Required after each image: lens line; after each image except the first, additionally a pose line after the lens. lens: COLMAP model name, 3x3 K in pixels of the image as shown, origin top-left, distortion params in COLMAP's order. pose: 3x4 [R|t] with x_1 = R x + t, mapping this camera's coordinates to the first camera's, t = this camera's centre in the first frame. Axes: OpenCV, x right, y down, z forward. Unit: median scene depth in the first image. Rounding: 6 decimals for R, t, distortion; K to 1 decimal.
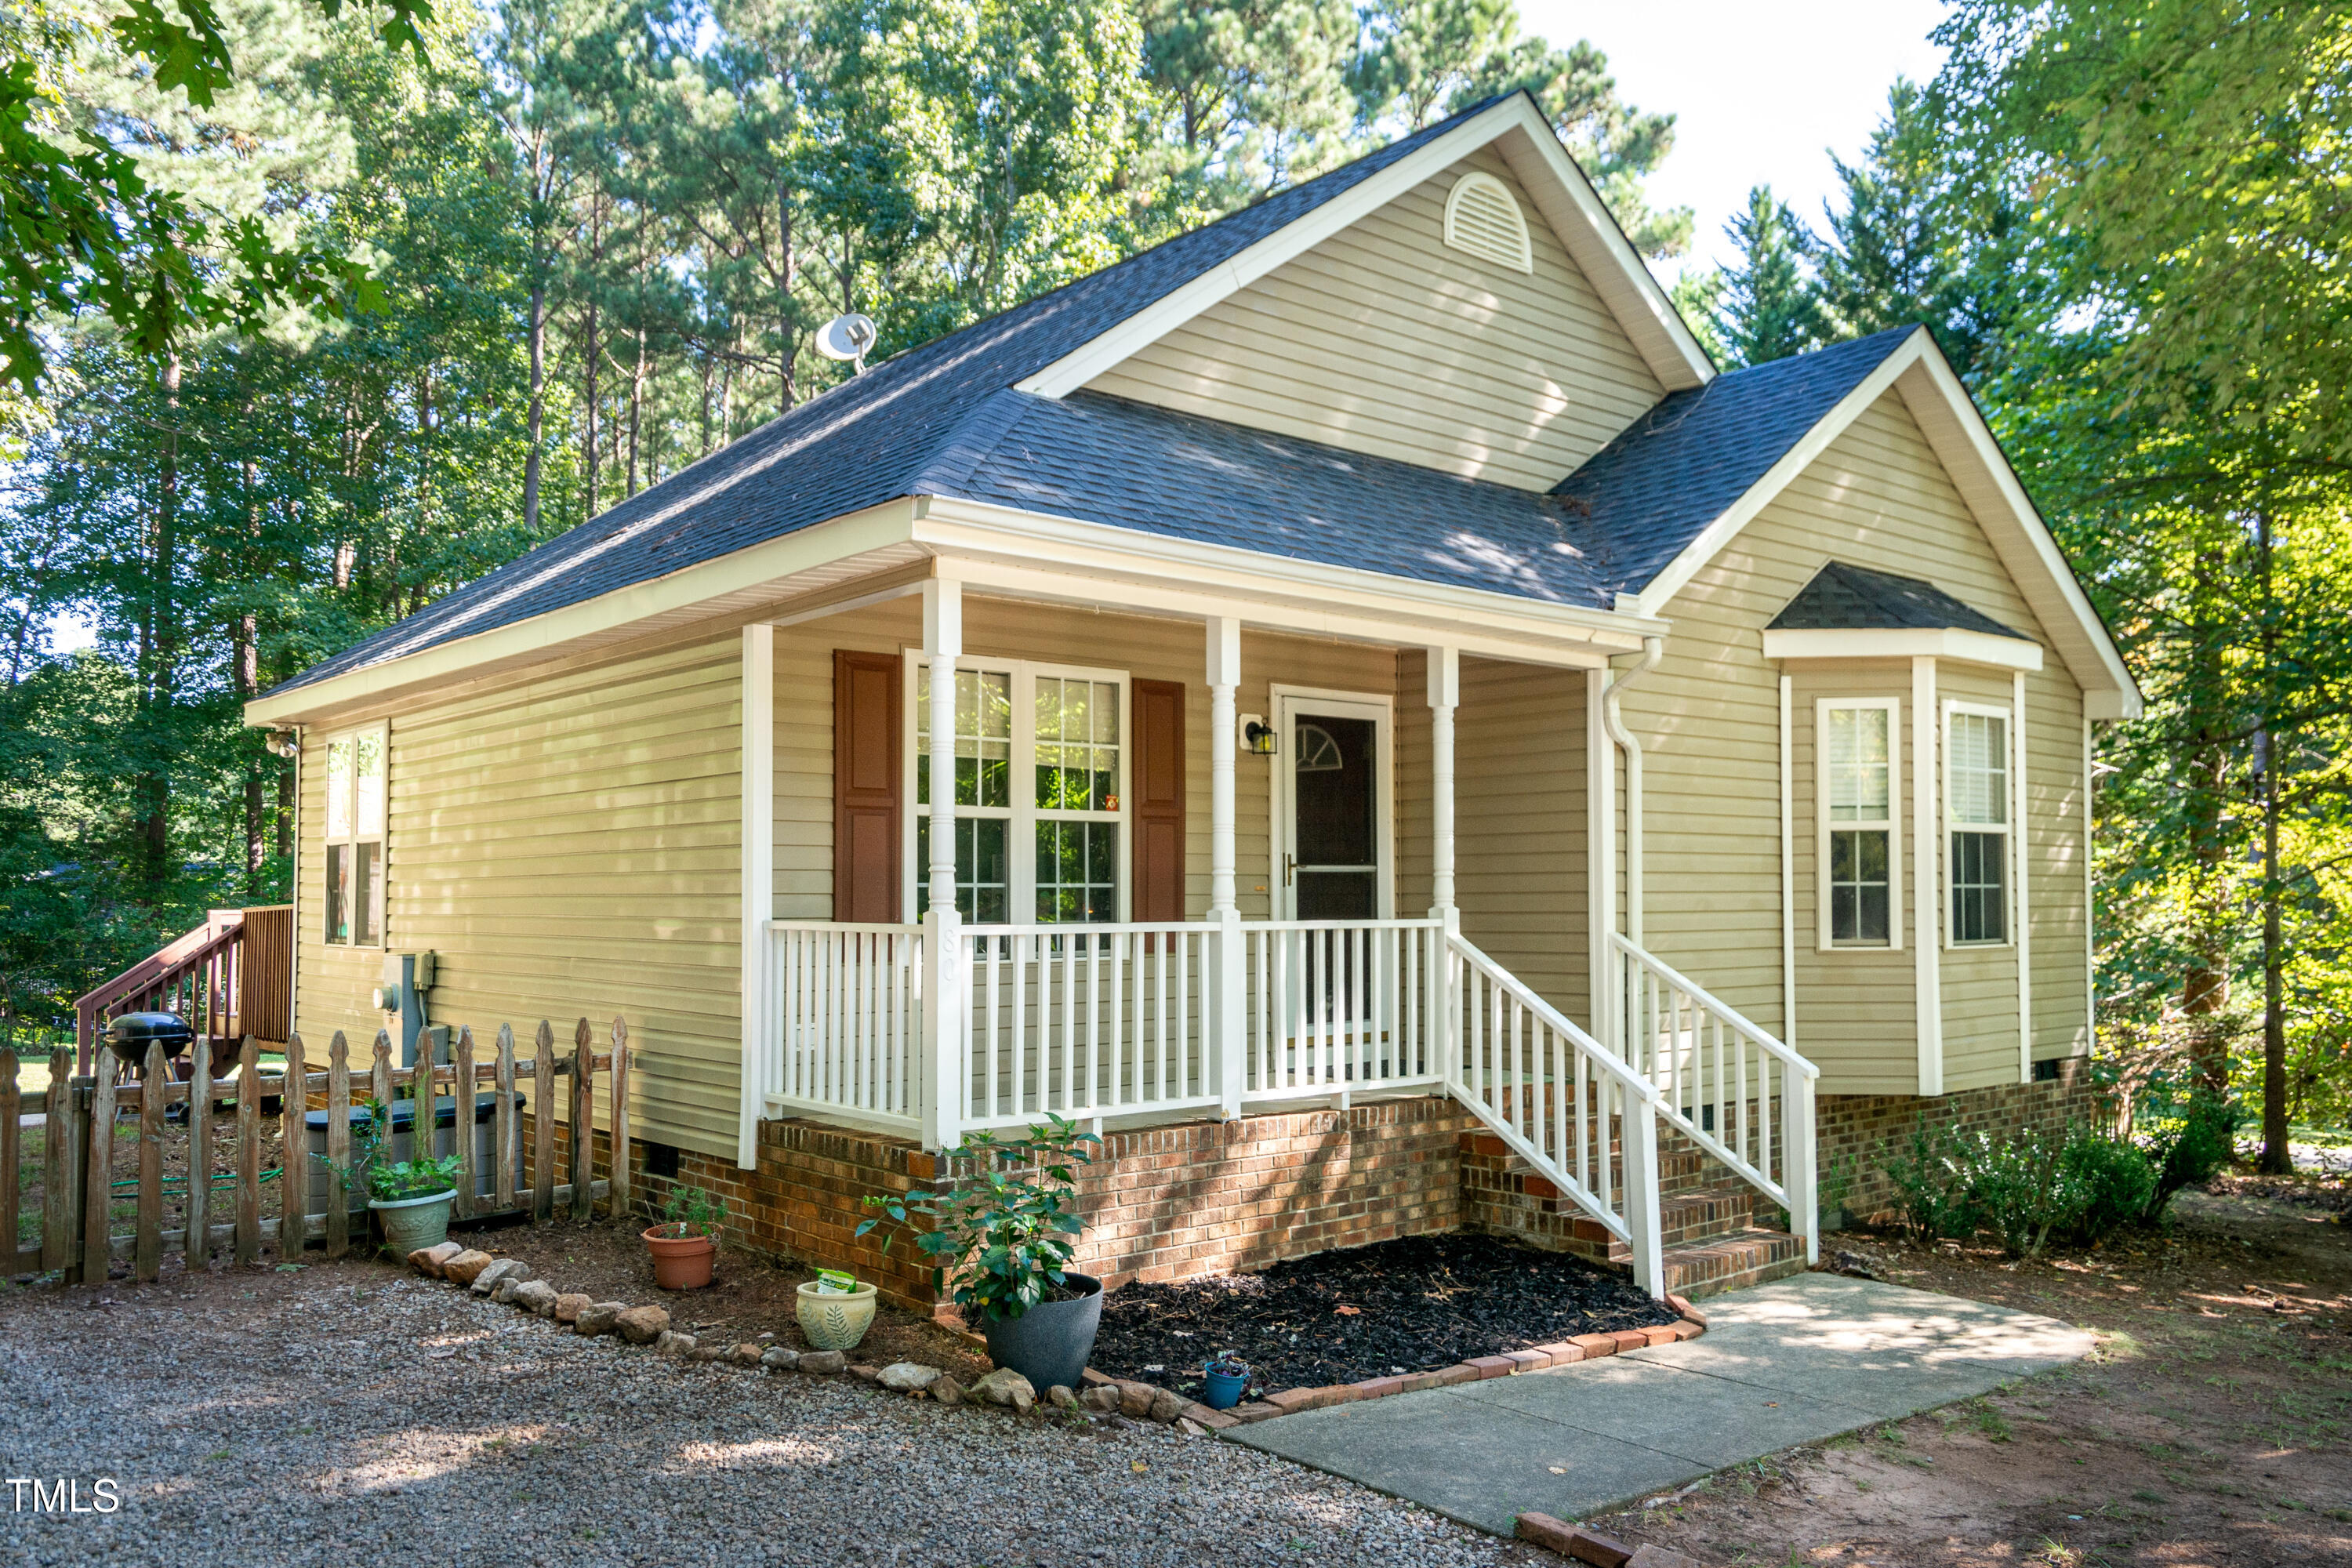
lens RADIAL K [[1798.9, 0, 1176.0], [0, 1798.9, 784.0], [0, 0, 1]] dist [0.011156, -0.000305]
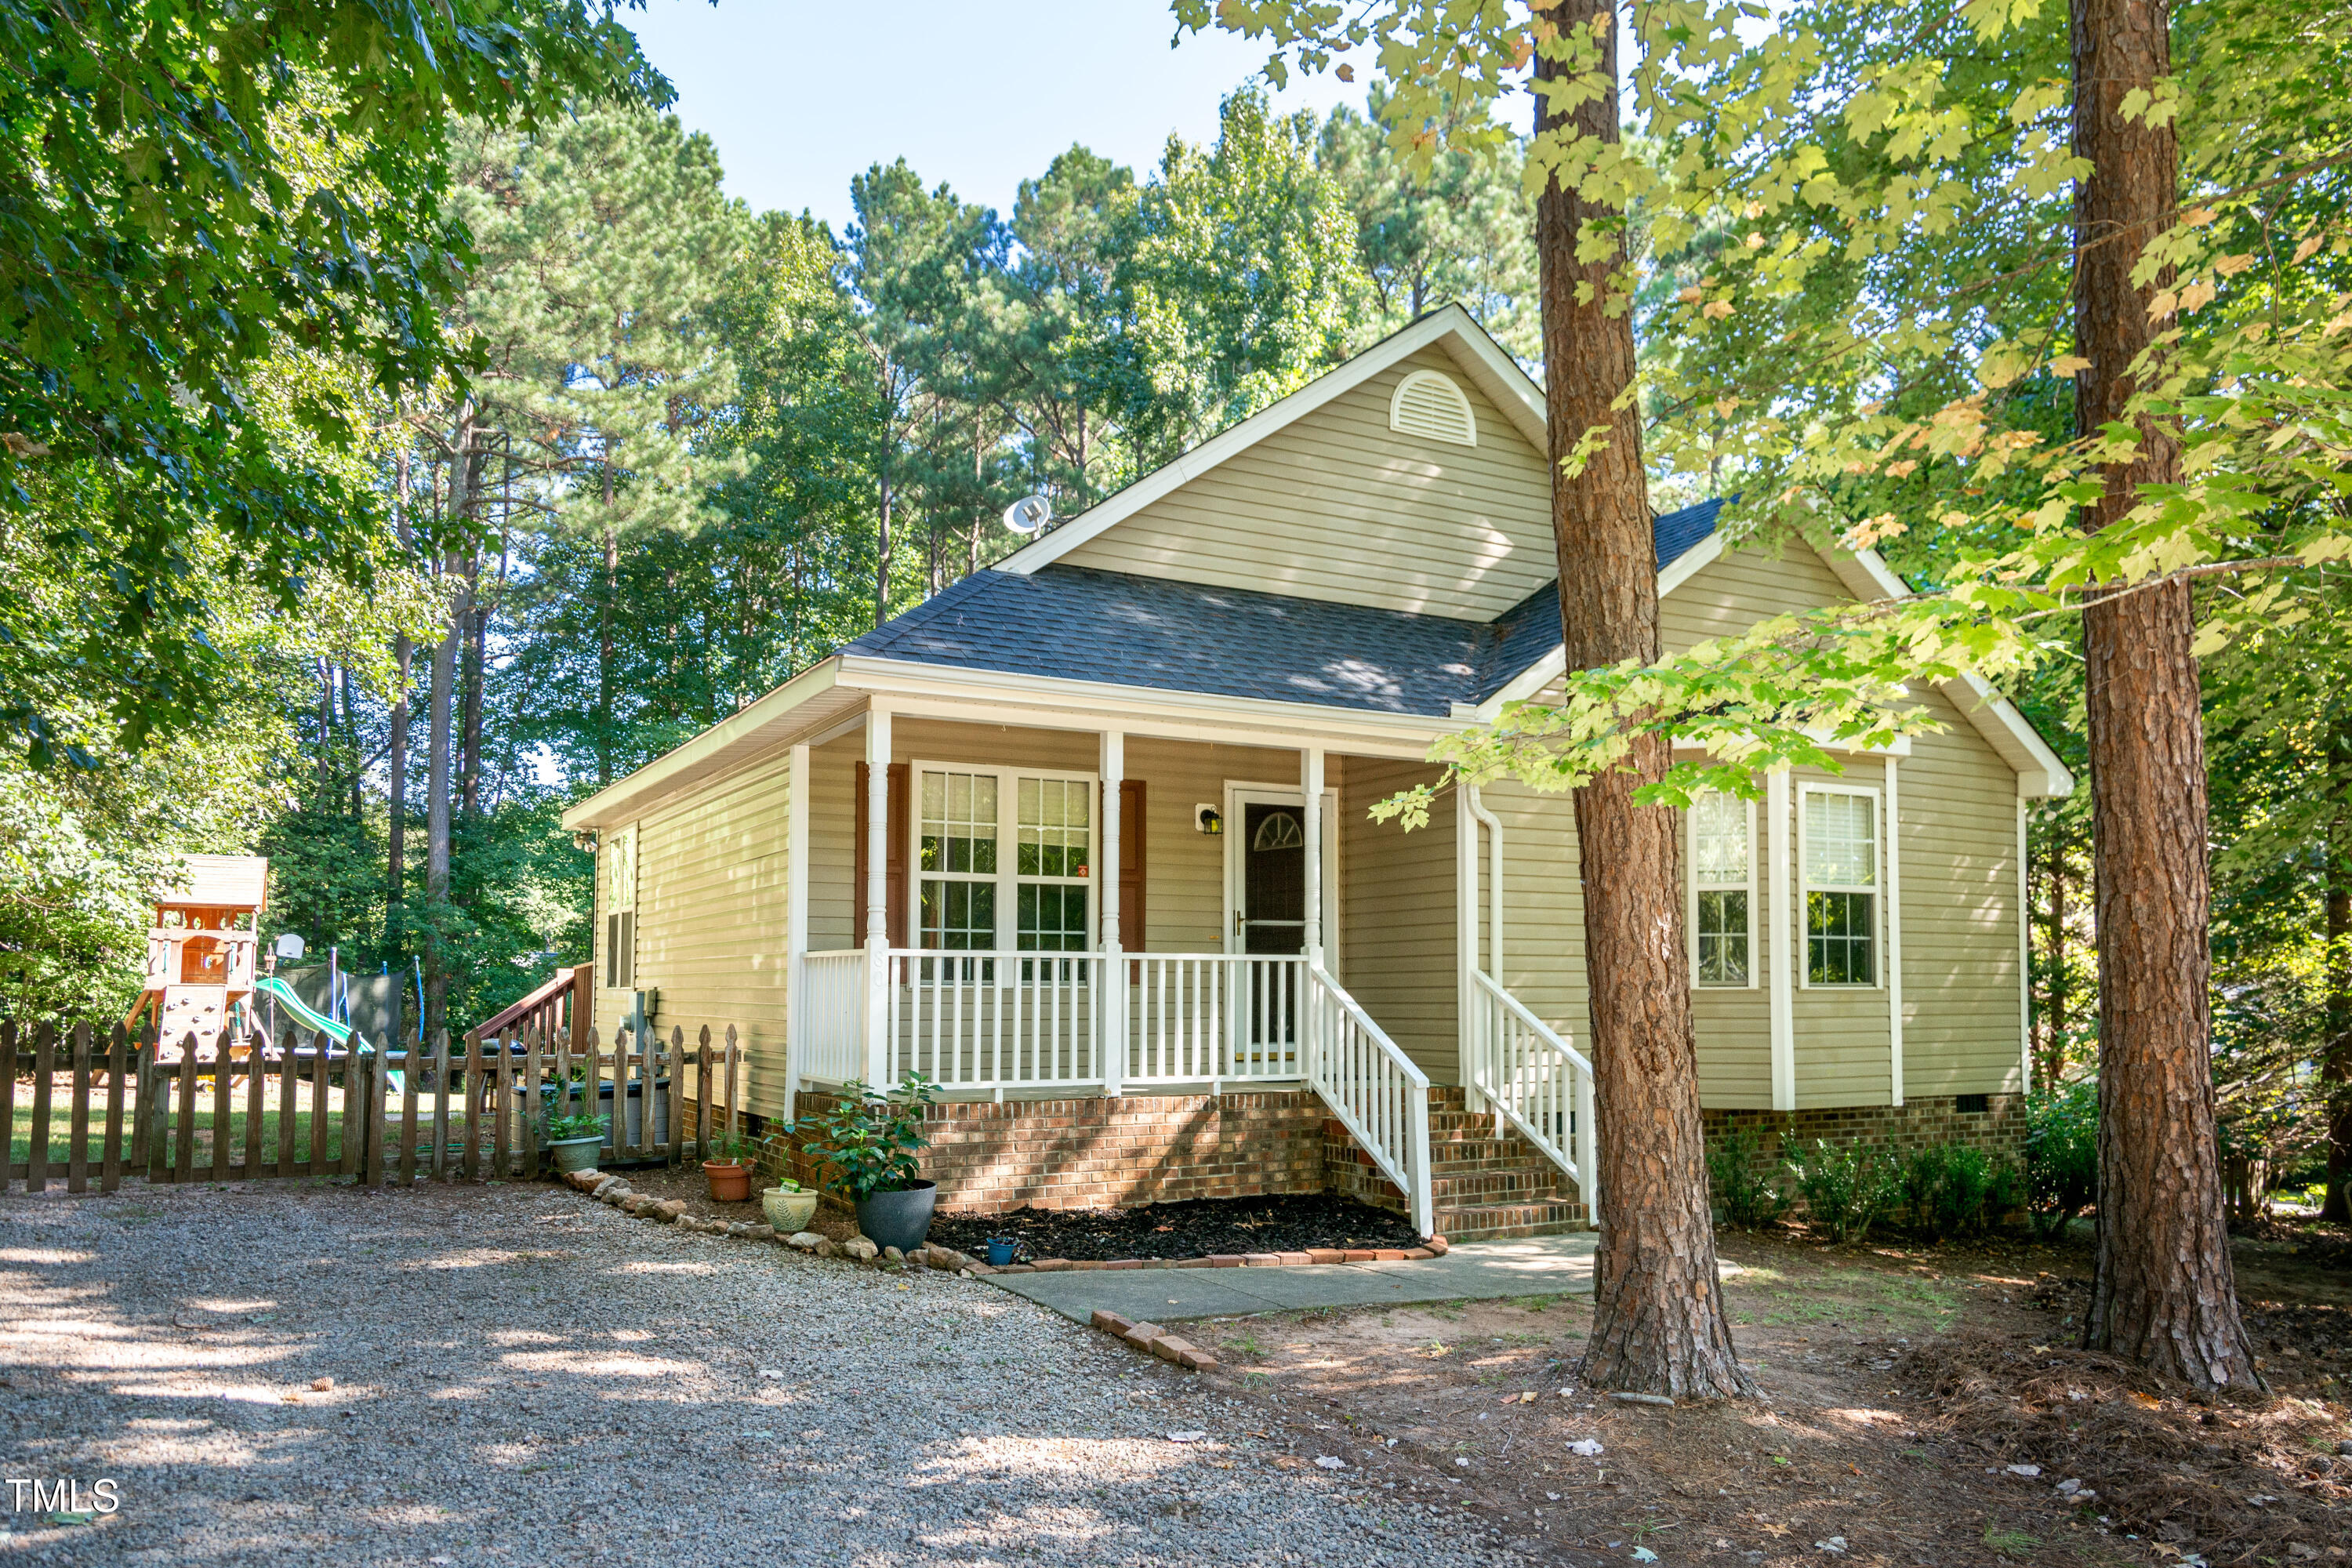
lens RADIAL K [[1662.8, 0, 1176.3], [0, 1662.8, 846.6], [0, 0, 1]] dist [0.000167, 0.000946]
pose [[0.978156, -0.014113, -0.207394, 0.255334], [0.009121, 0.999646, -0.025007, 0.021110], [0.207674, 0.022569, 0.977938, -0.173345]]
